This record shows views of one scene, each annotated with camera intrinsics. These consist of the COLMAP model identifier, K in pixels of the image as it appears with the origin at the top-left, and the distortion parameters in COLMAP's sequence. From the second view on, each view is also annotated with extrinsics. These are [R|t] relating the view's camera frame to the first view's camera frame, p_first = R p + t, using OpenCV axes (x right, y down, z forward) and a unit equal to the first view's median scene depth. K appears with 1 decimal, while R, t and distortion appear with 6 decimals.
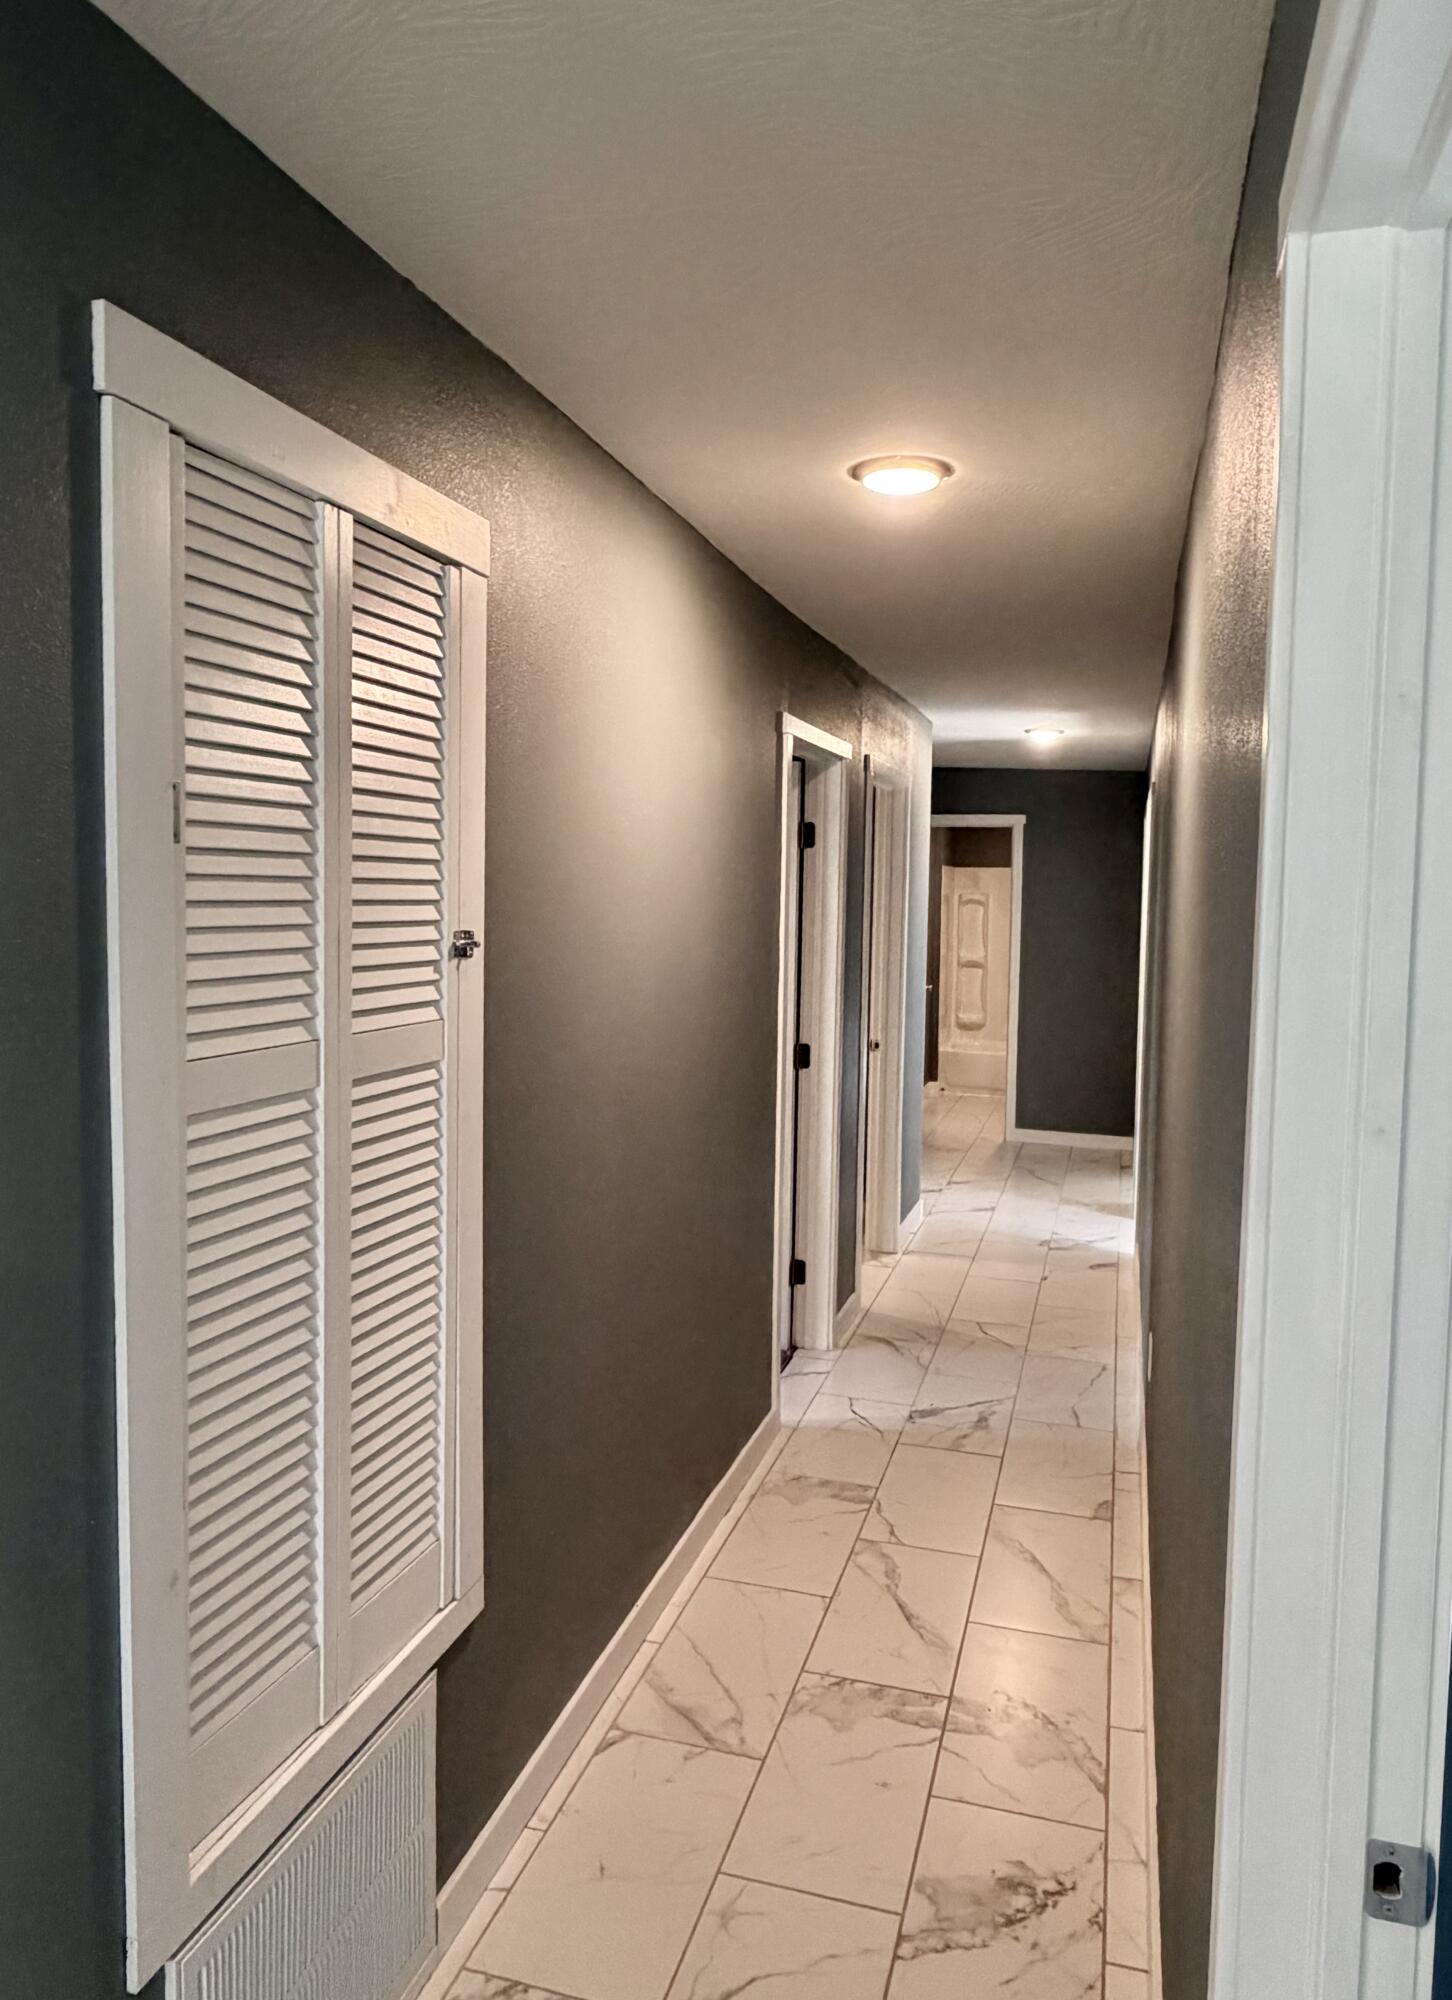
lens RADIAL K [[1347.6, 0, 732.7], [0, 1347.6, 985.2], [0, 0, 1]] dist [0.002600, 0.003576]
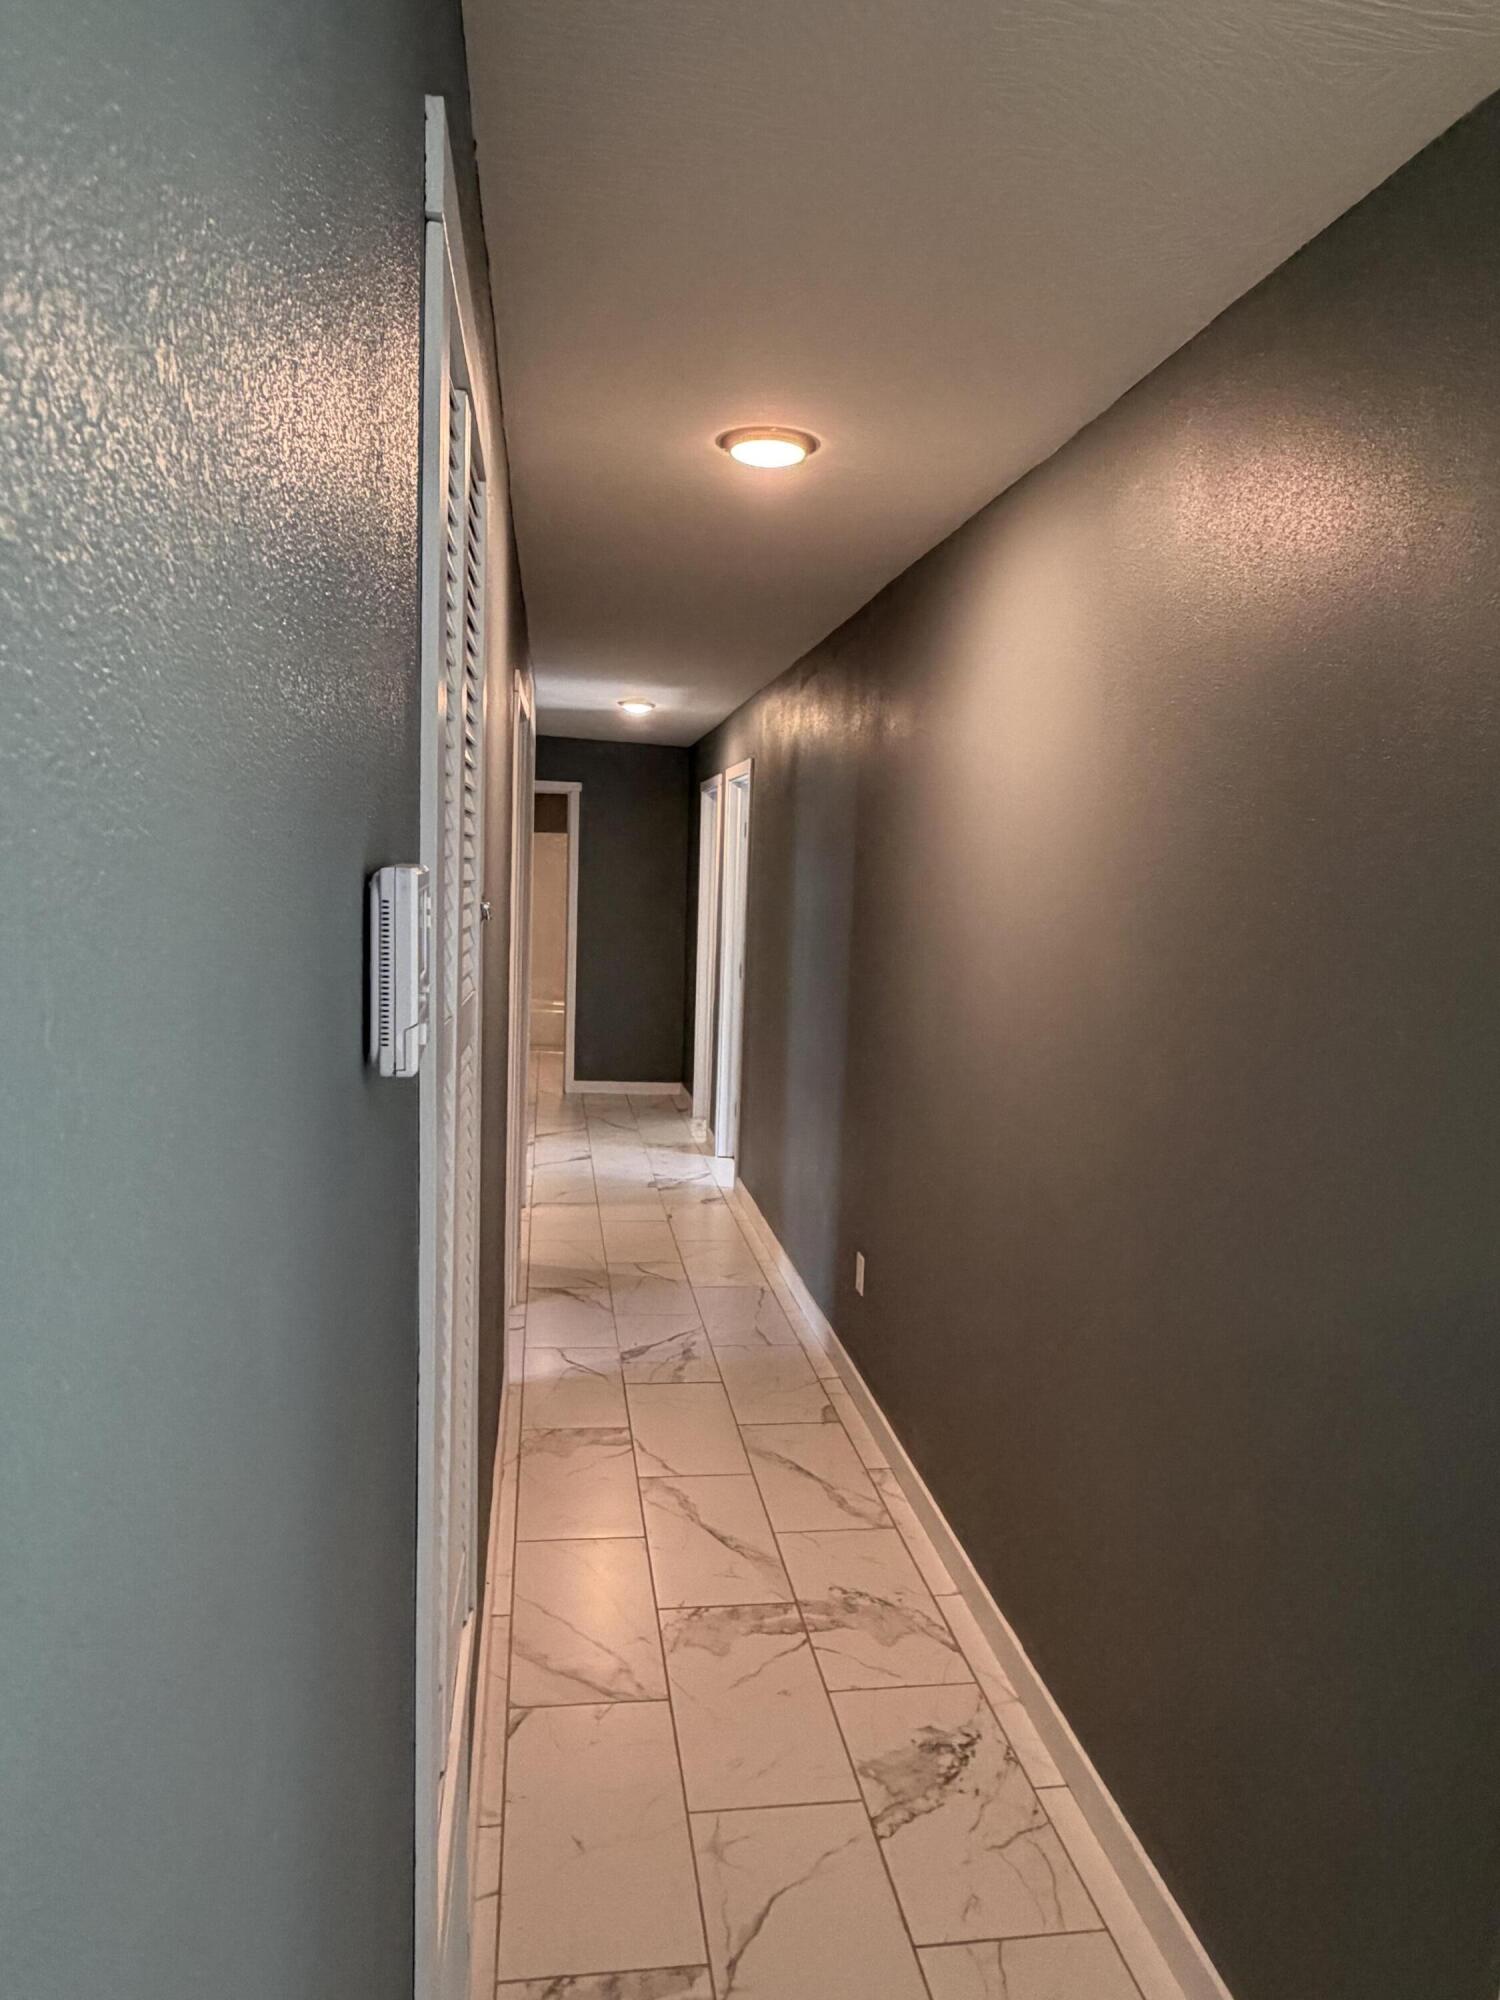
lens RADIAL K [[1287.7, 0, 742.4], [0, 1287.7, 1011.8], [0, 0, 1]] dist [0.001565, 0.003579]
pose [[0.911485, -0.033011, 0.410006, -0.231455], [0.011811, 0.998464, 0.054132, -0.002658], [-0.411164, -0.044498, 0.910475, 0.076283]]
